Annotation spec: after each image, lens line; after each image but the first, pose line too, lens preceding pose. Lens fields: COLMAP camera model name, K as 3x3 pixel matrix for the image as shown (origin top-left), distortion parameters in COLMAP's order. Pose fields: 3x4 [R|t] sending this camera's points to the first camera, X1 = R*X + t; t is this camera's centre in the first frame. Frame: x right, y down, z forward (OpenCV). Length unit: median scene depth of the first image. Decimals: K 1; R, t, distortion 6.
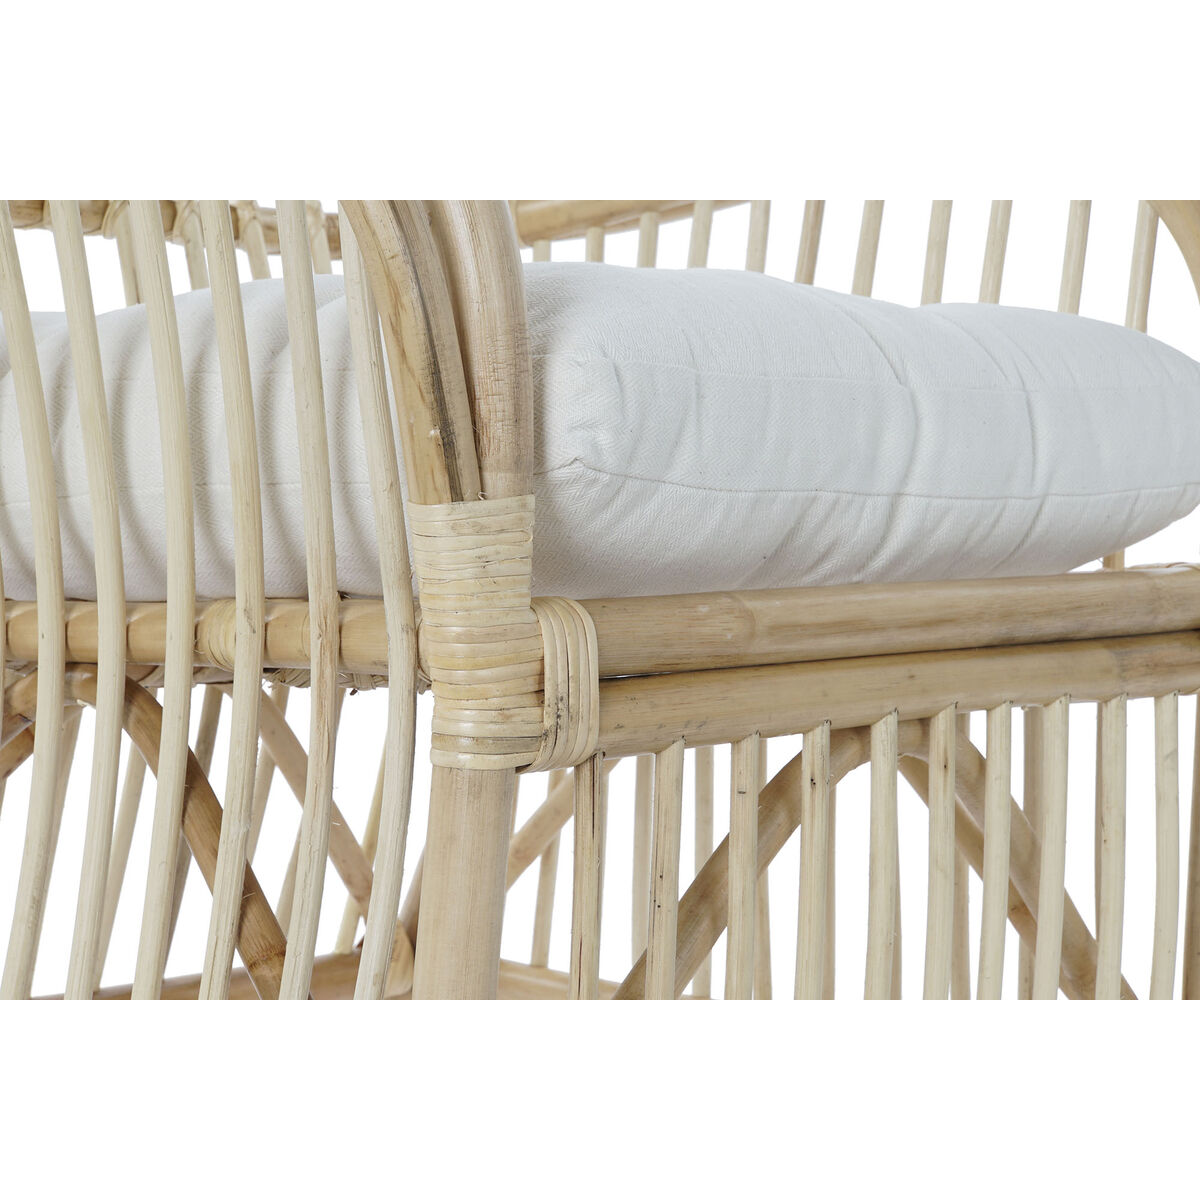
lens RADIAL K [[3574.2, 0, 600.0], [0, 3574.2, 600.0], [0, 0, 1]] dist [0.379789, 0.020001]
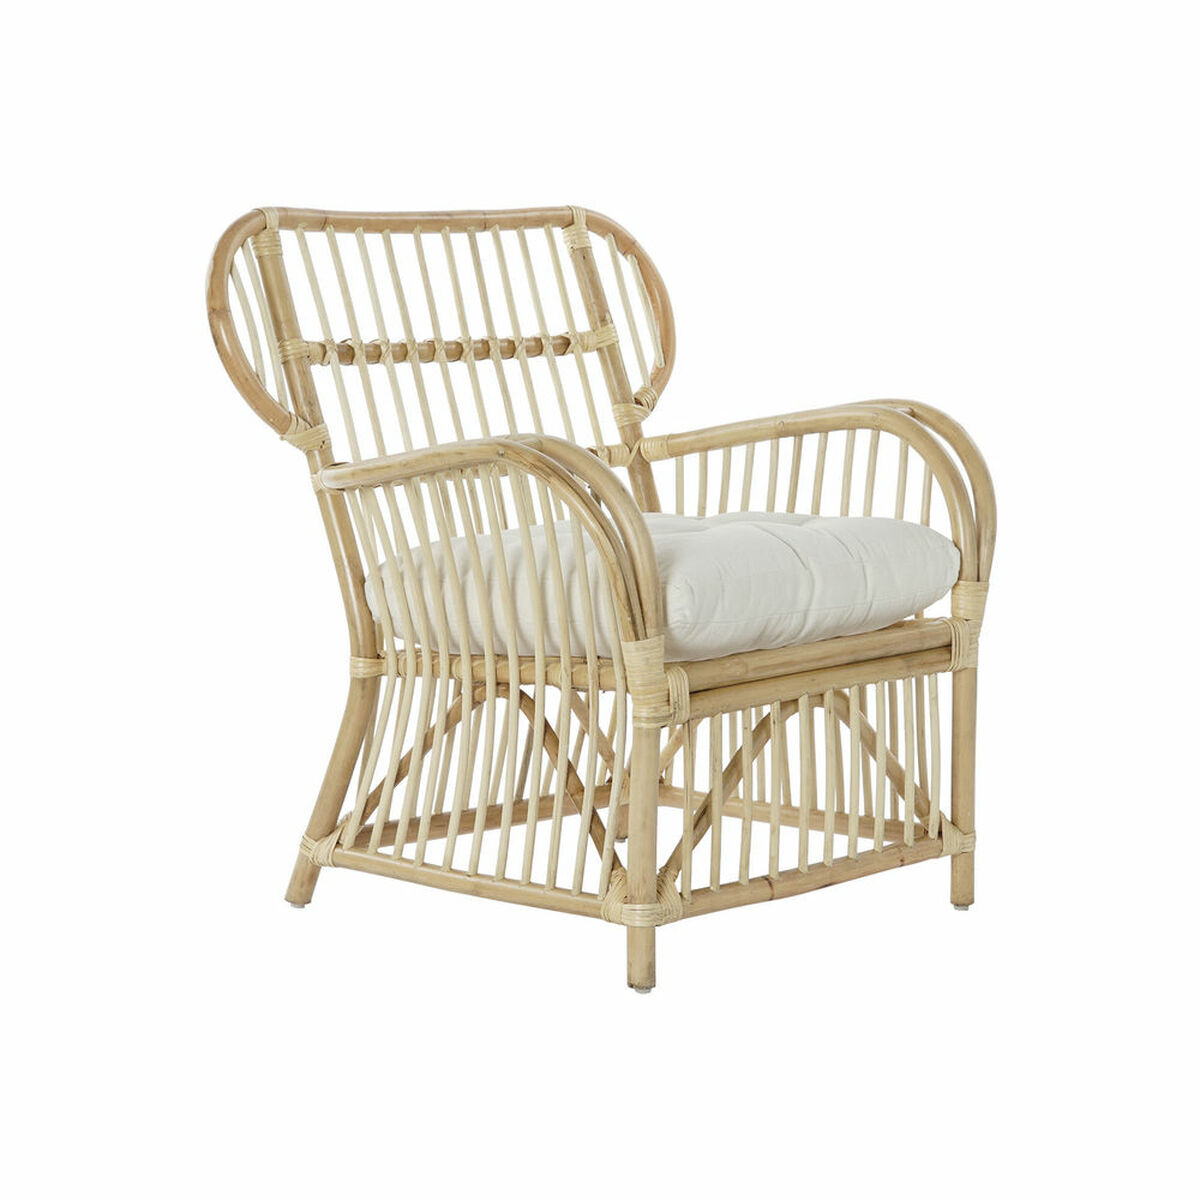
lens RADIAL K [[4379.5, 0, 600.0], [0, 4379.5, 600.0], [0, 0, 1]] dist [-0.049832, 0.161883]
pose [[0.997424, -0.031953, -0.064222, 0.147813], [0.036000, 0.997371, 0.062882, -0.261945], [0.062044, -0.065032, 0.995952, -2.369583]]
